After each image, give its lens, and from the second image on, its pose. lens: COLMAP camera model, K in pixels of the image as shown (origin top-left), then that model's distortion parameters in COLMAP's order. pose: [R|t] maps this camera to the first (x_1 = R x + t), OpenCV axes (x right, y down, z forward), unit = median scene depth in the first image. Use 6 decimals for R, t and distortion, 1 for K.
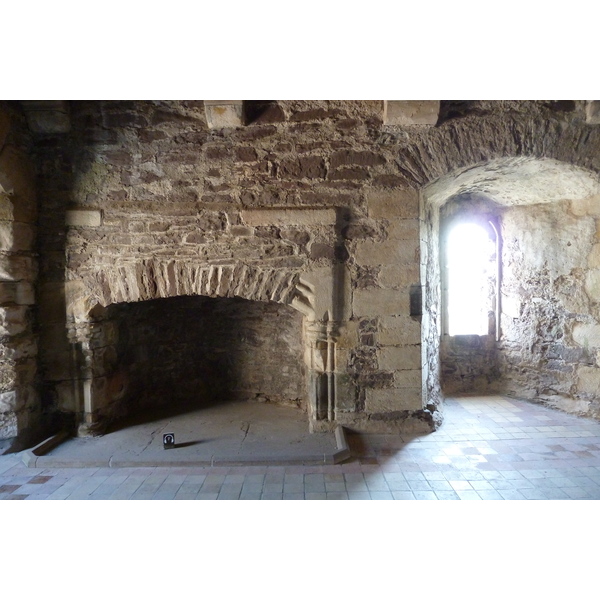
lens RADIAL K [[466.6, 0, 300.3], [0, 466.6, 298.7], [0, 0, 1]] dist [0.002754, 0.004208]
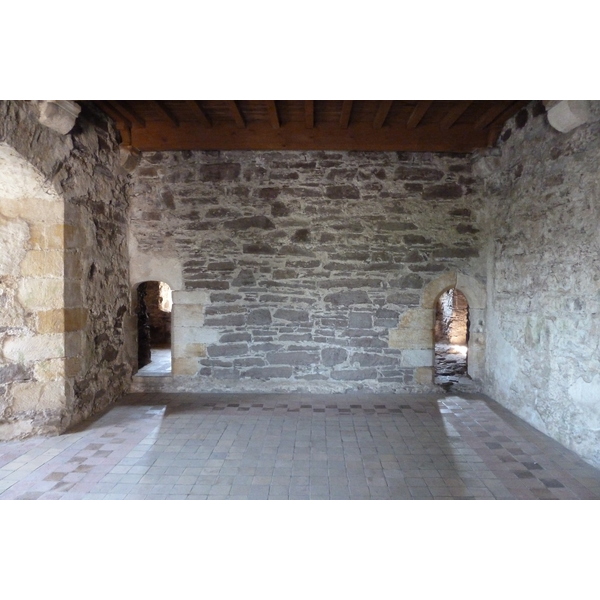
lens RADIAL K [[466.6, 0, 300.5], [0, 466.6, 300.6], [0, 0, 1]] dist [0.002754, 0.004208]
pose [[-0.006900, -0.022637, 0.999720, -0.307884], [0.043016, 0.998812, 0.022913, -0.014396], [-0.999051, 0.043162, -0.005918, 0.456544]]
